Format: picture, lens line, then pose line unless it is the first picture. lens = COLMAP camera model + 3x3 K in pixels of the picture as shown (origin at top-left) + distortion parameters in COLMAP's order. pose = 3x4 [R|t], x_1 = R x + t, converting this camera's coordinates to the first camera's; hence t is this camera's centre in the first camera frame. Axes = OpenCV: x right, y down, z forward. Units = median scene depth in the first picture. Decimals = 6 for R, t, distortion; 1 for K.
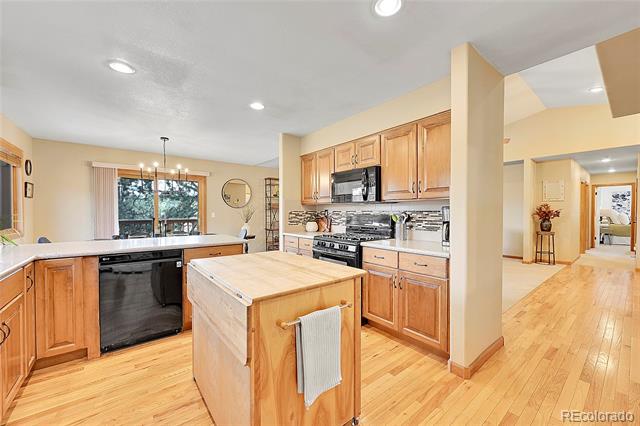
lens RADIAL K [[251.5, 0, 323.3], [0, 251.5, 214.9], [0, 0, 1]] dist [-0.001765, 0.000111]
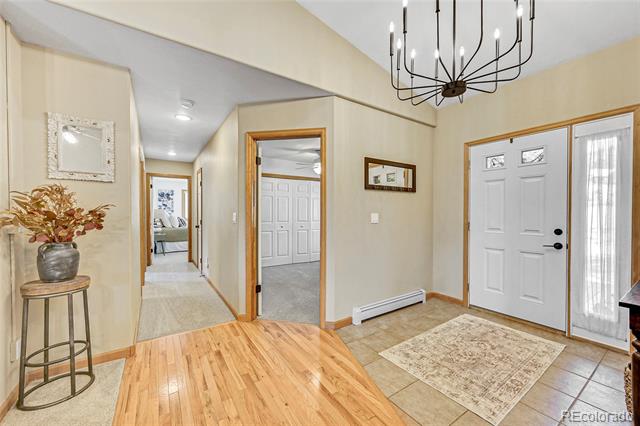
lens RADIAL K [[251.5, 0, 323.3], [0, 251.5, 214.9], [0, 0, 1]] dist [-0.001765, 0.000111]
pose [[0.087943, -0.009678, 0.996078, 0.964741], [0.008689, 0.999922, 0.008948, -0.016651], [-0.996088, 0.007868, 0.088020, 1.032891]]
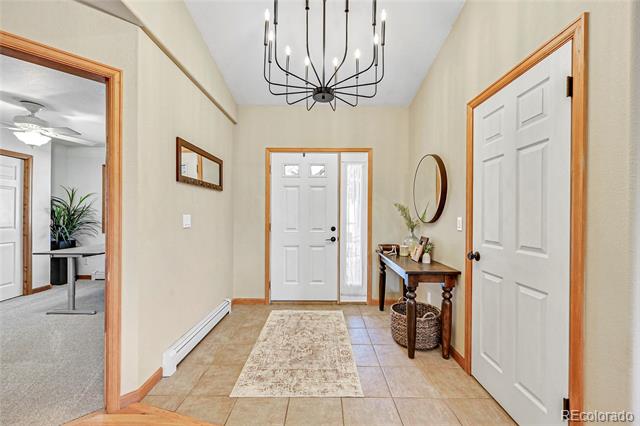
lens RADIAL K [[251.5, 0, 323.3], [0, 251.5, 214.9], [0, 0, 1]] dist [-0.001765, 0.000111]
pose [[-0.774967, -0.004991, 0.631982, 1.137716], [-0.000478, 0.999973, 0.007311, -0.016910], [-0.632002, 0.005363, -0.774948, 1.197094]]
